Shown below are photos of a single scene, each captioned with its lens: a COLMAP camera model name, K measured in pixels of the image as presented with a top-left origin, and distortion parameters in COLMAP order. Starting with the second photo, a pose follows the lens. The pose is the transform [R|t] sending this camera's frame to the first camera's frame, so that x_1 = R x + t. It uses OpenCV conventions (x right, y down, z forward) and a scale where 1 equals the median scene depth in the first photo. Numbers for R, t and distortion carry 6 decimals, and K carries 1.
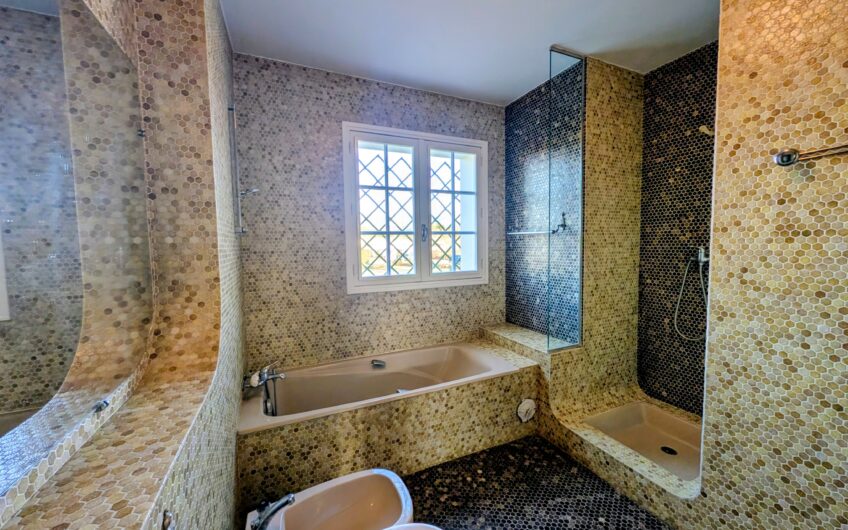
lens RADIAL K [[324.1, 0, 427.7], [0, 324.1, 263.9], [0, 0, 1]] dist [-0.002045, -0.000420]
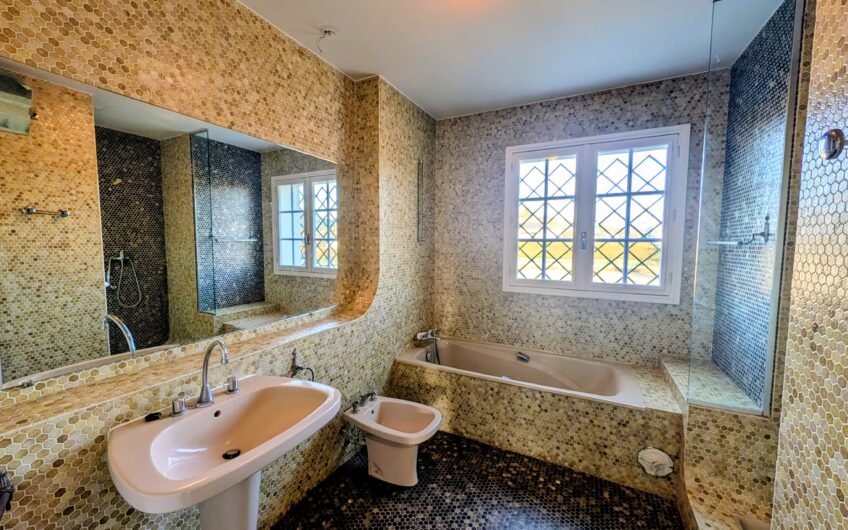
lens RADIAL K [[324.1, 0, 427.7], [0, 324.1, 263.9], [0, 0, 1]] dist [-0.002045, -0.000420]
pose [[0.621422, 0.071834, -0.780176, 0.523340], [-0.062447, 0.997161, 0.042072, -0.042100], [0.780983, 0.022576, 0.624144, 0.032348]]
